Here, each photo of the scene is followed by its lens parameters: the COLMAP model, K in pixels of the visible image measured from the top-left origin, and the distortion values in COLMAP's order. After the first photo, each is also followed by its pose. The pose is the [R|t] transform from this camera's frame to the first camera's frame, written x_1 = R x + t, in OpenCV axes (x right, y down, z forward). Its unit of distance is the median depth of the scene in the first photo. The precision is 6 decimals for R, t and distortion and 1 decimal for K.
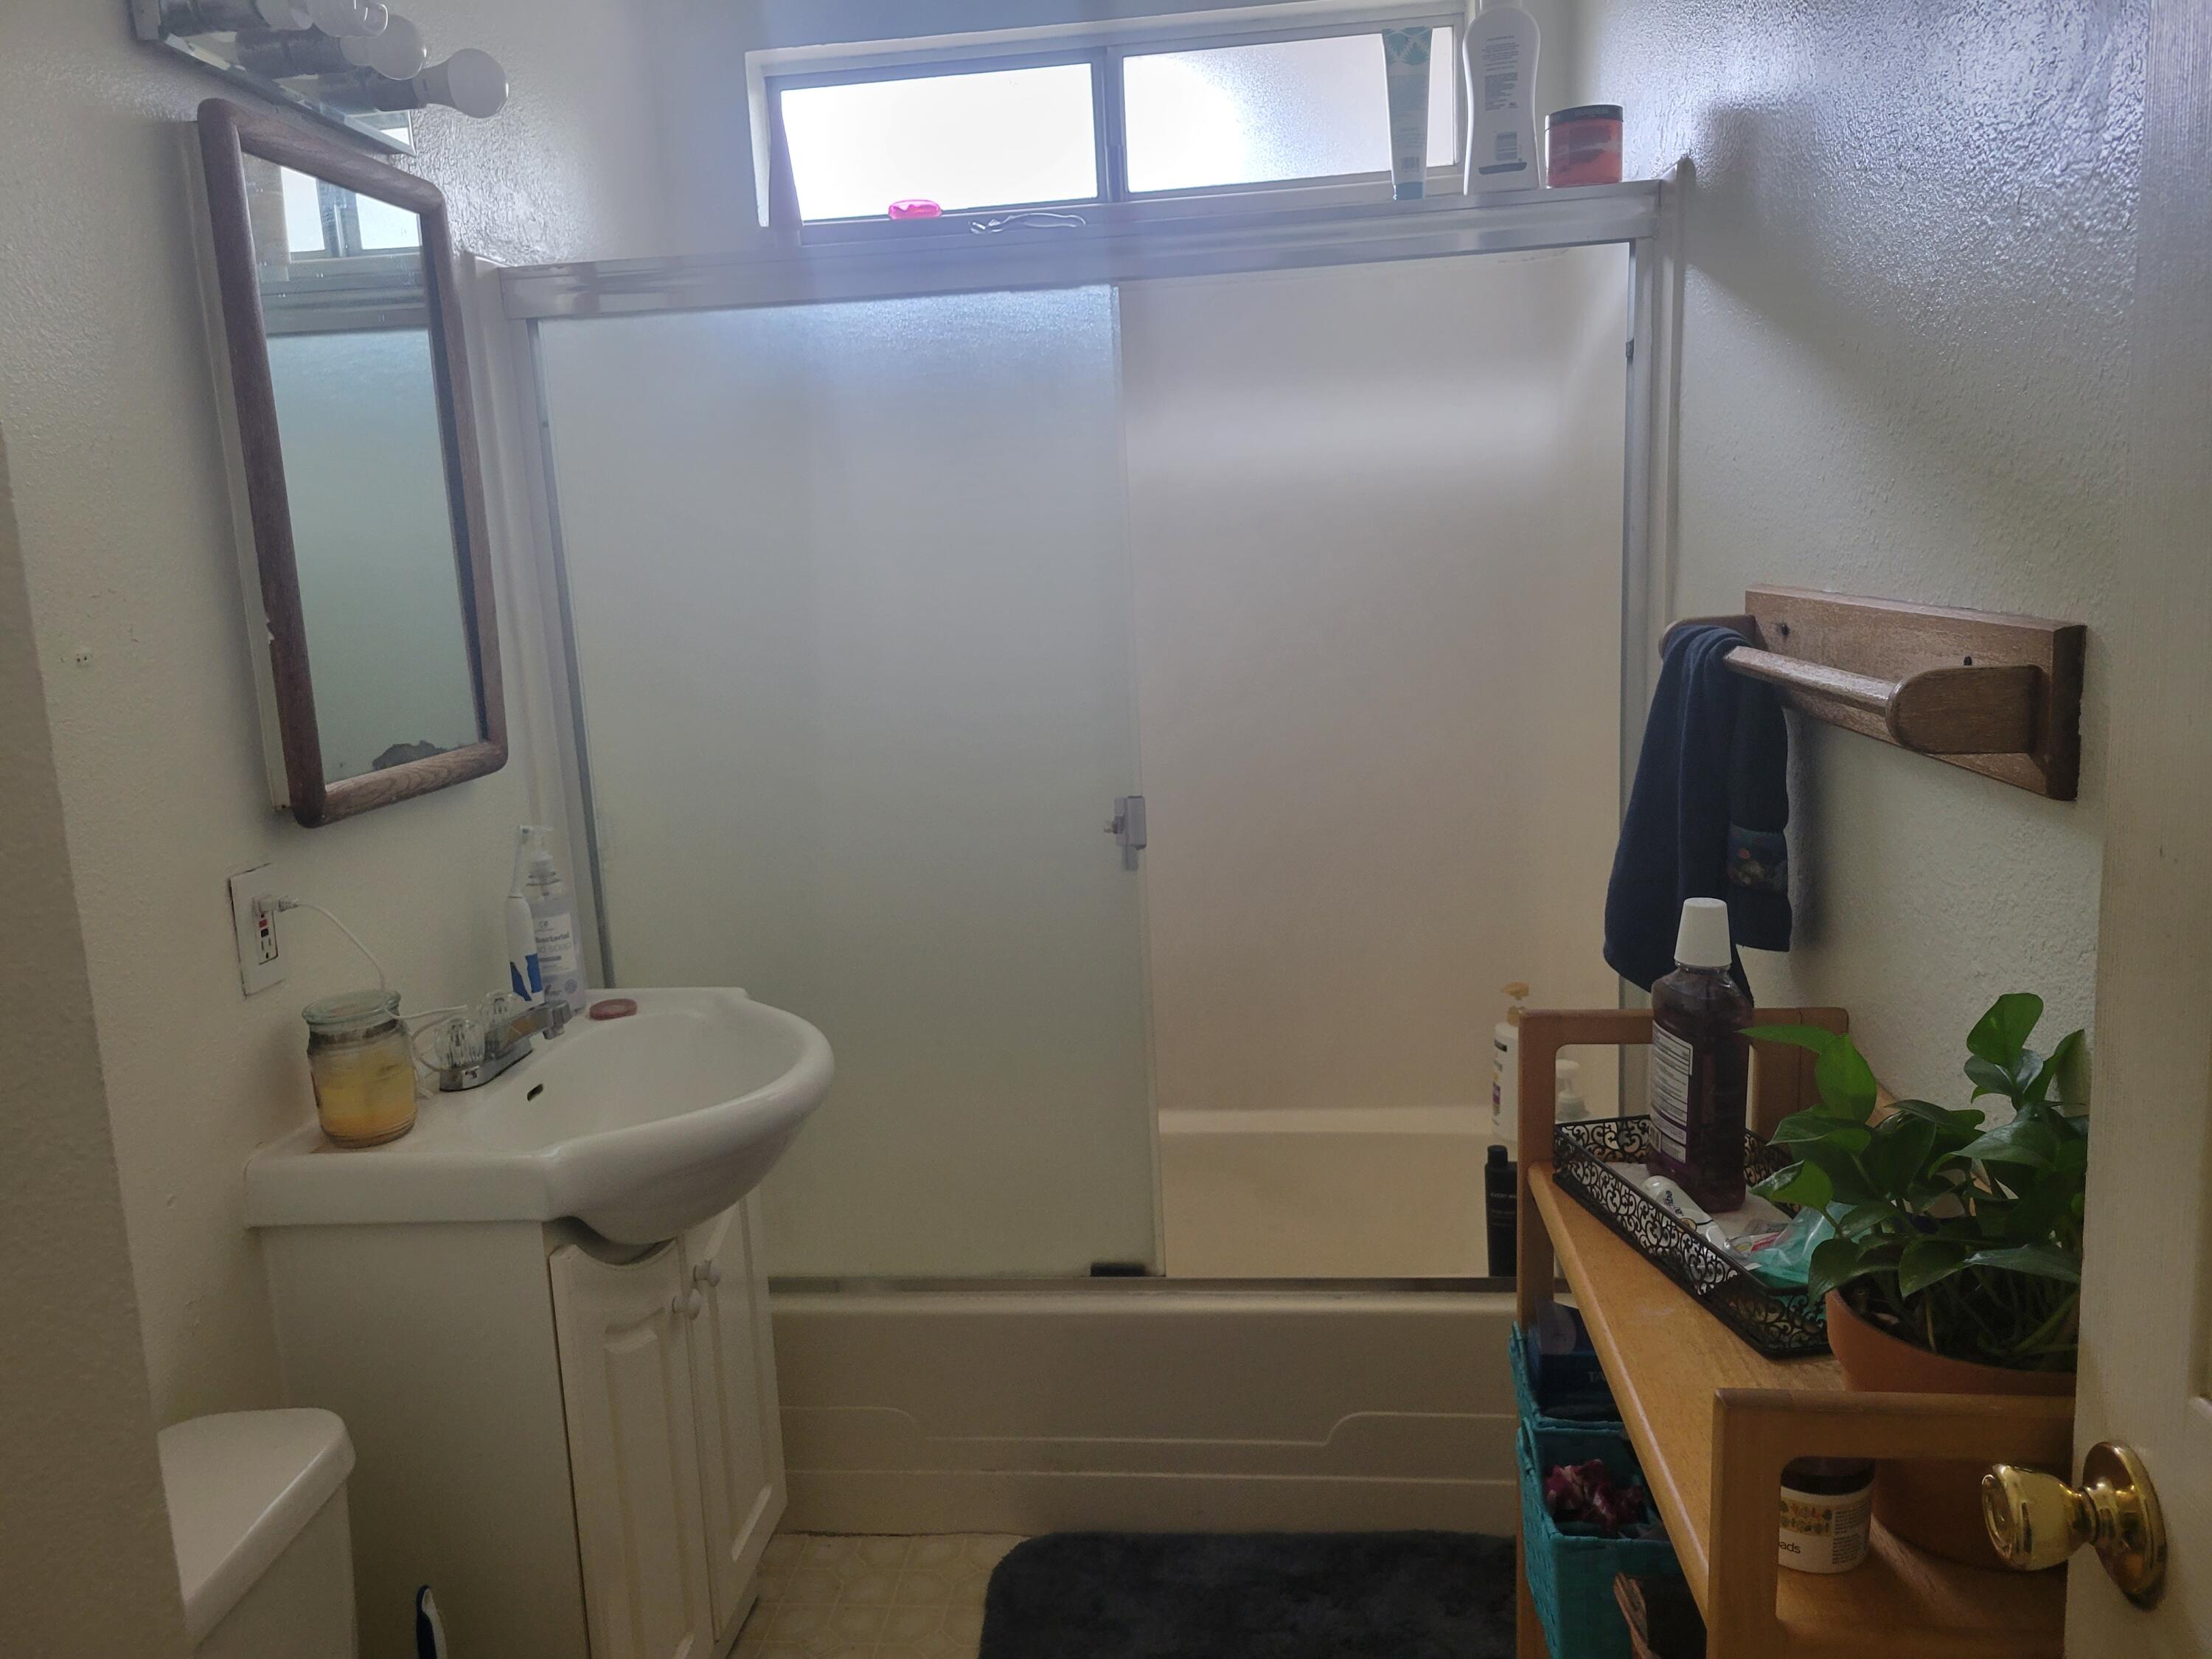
lens RADIAL K [[1652.1, 0, 1083.1], [0, 1652.1, 838.1], [0, 0, 1]] dist [0.057955, -0.041245]
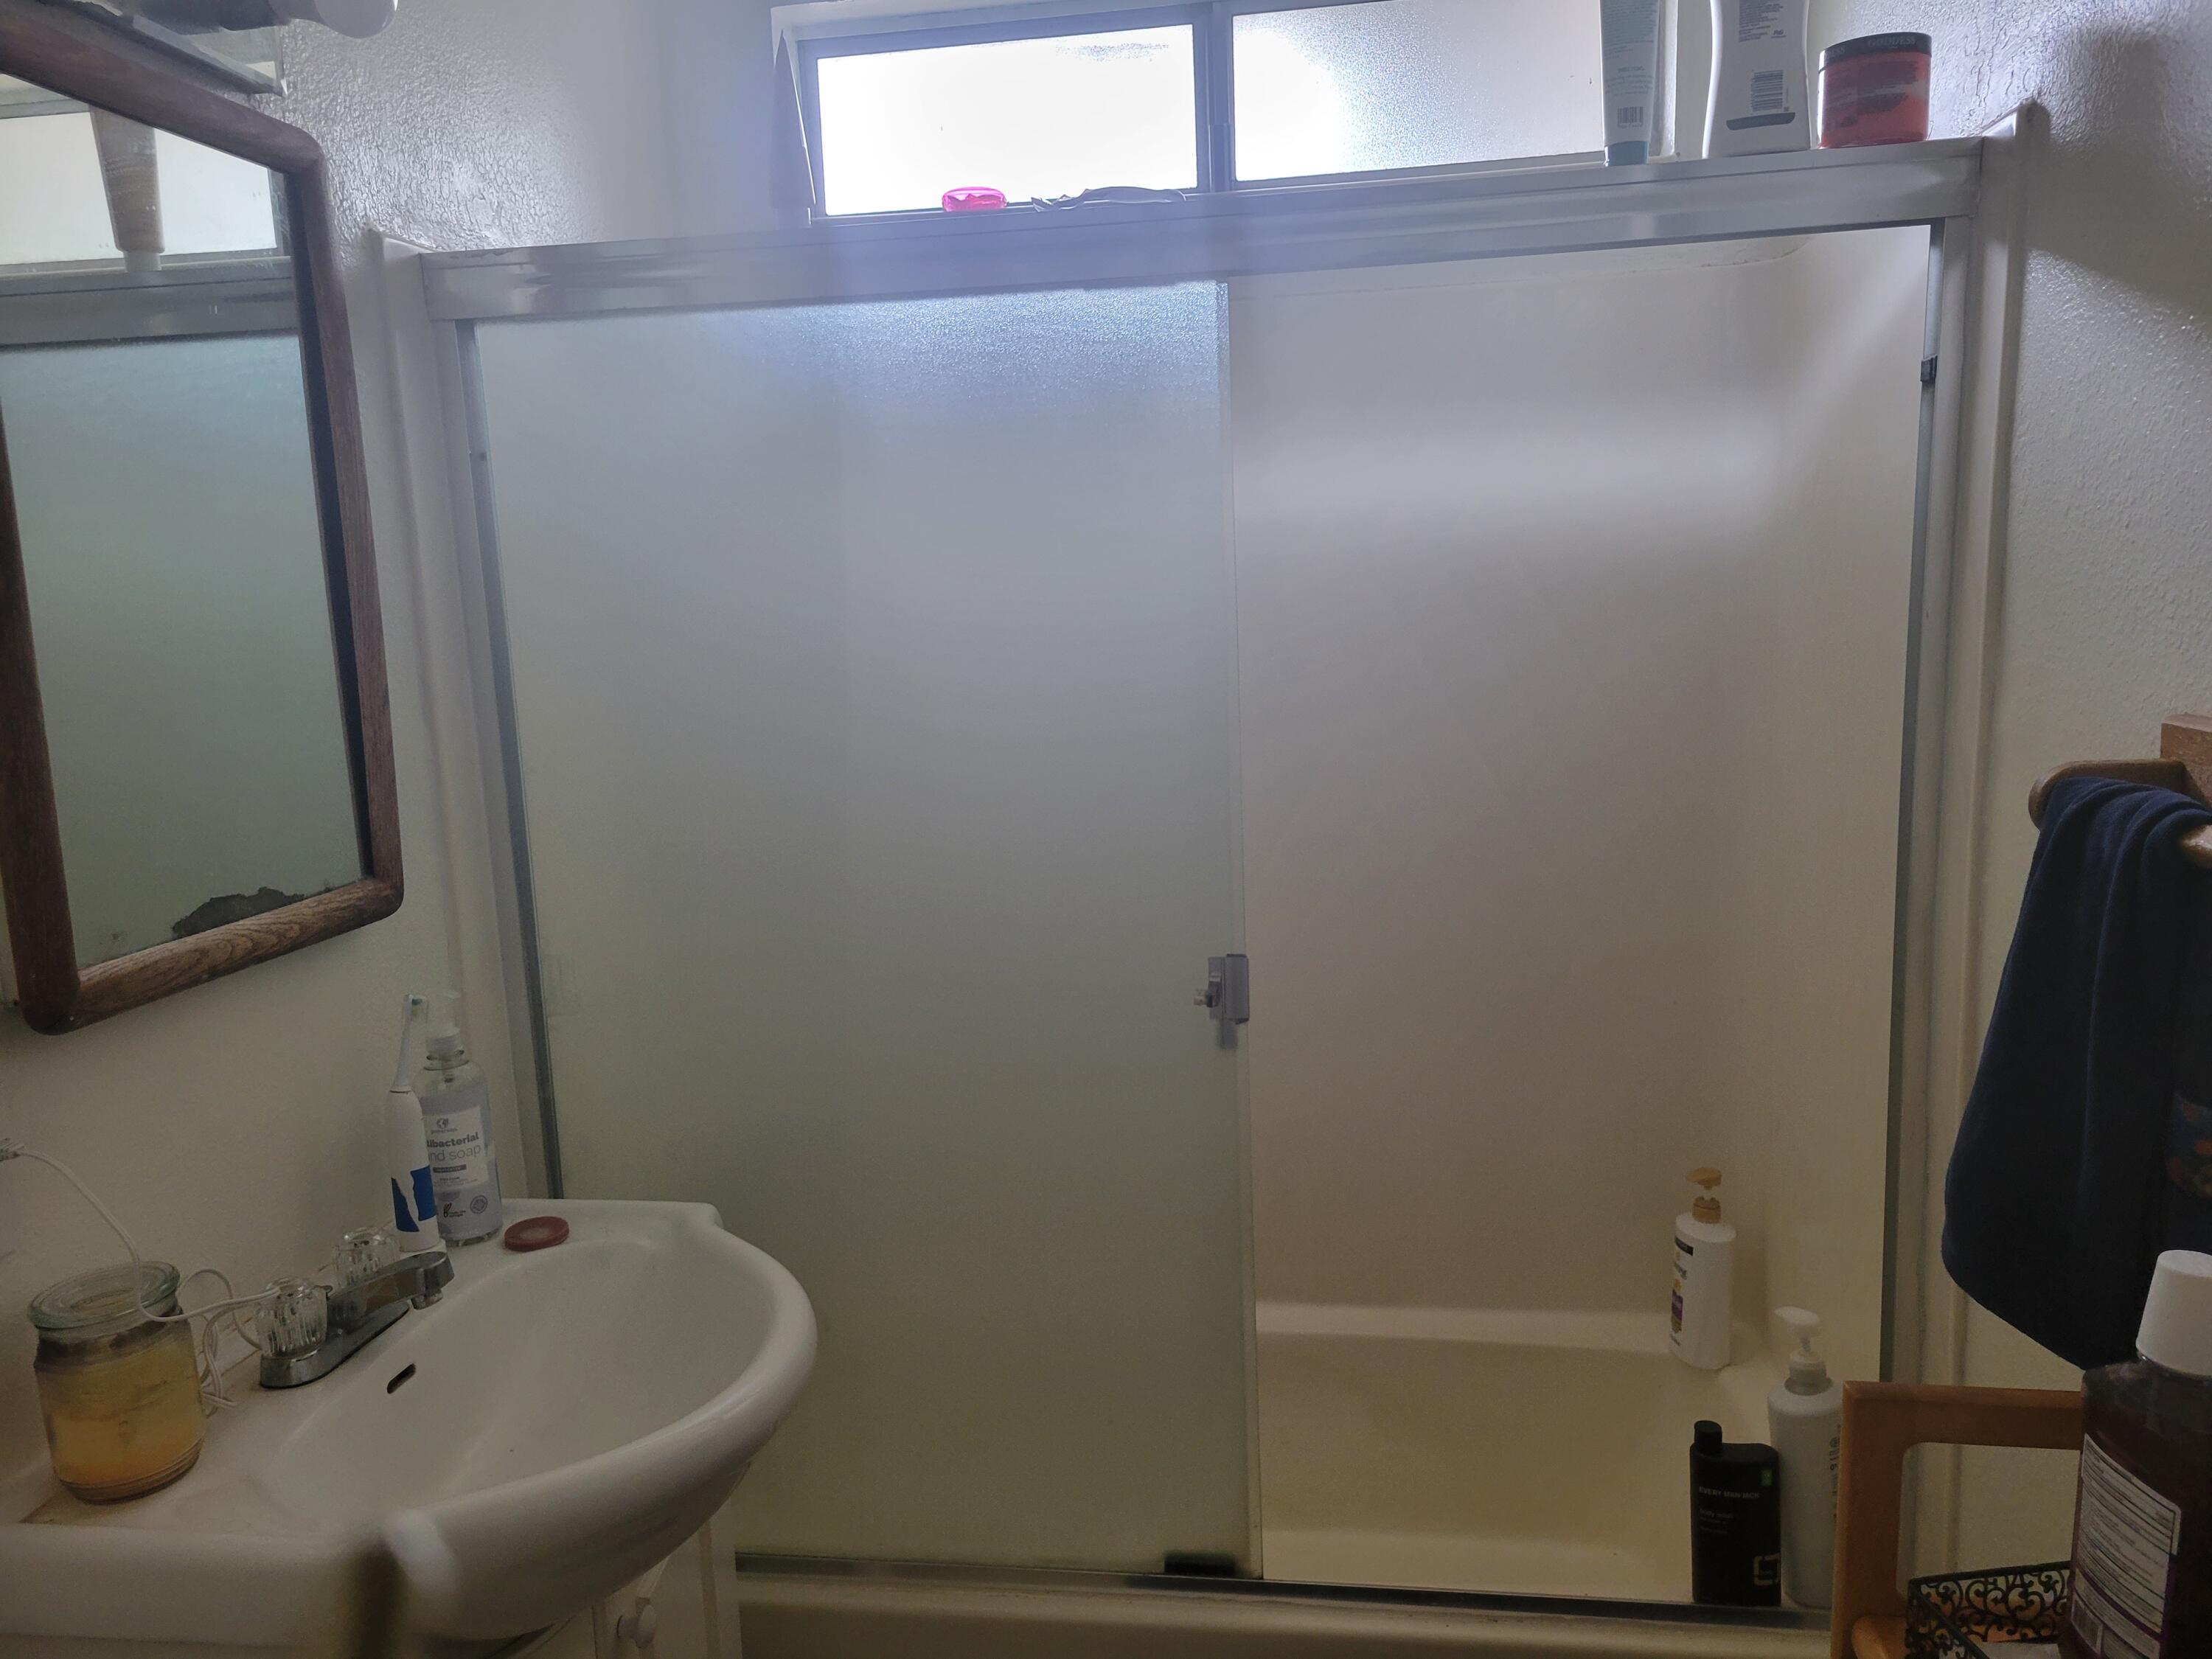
lens RADIAL K [[1665.0, 0, 1109.1], [0, 1665.0, 862.3], [0, 0, 1]] dist [0.028631, -0.006511]
pose [[0.999311, 0.018925, -0.031937, -0.003356], [-0.019214, 0.999777, -0.008754, -0.065908], [0.031764, 0.009362, 0.999452, 0.261163]]
